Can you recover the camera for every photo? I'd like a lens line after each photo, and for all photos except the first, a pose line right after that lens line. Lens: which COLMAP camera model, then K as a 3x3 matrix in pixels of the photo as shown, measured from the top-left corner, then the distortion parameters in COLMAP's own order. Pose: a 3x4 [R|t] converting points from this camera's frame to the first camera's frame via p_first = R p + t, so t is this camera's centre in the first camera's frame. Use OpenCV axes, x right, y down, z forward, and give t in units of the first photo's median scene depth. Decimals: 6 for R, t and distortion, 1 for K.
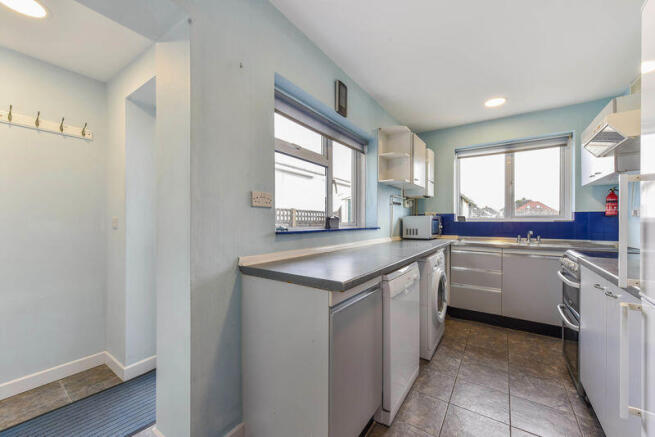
lens RADIAL K [[262.3, 0, 327.5], [0, 262.3, 218.5], [0, 0, 1]] dist [-0.000046, -0.000040]
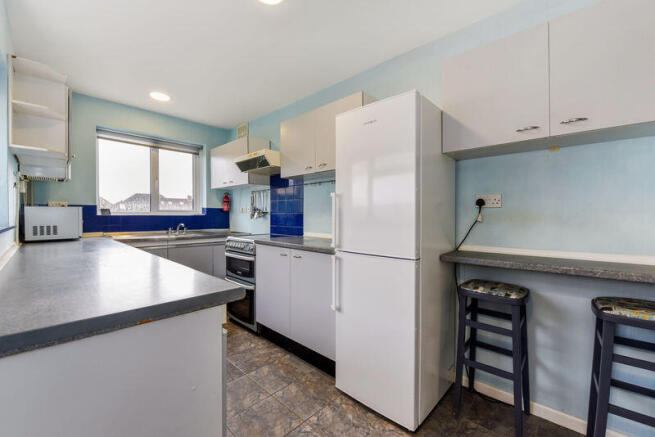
lens RADIAL K [[266.2, 0, 327.5], [0, 266.2, 218.5], [0, 0, 1]] dist [-0.000028, -0.000004]
pose [[0.159737, -0.011819, 0.987089, -0.237827], [-0.015473, 0.999776, 0.014475, -0.001115], [-0.987038, -0.017585, 0.159518, 0.177495]]
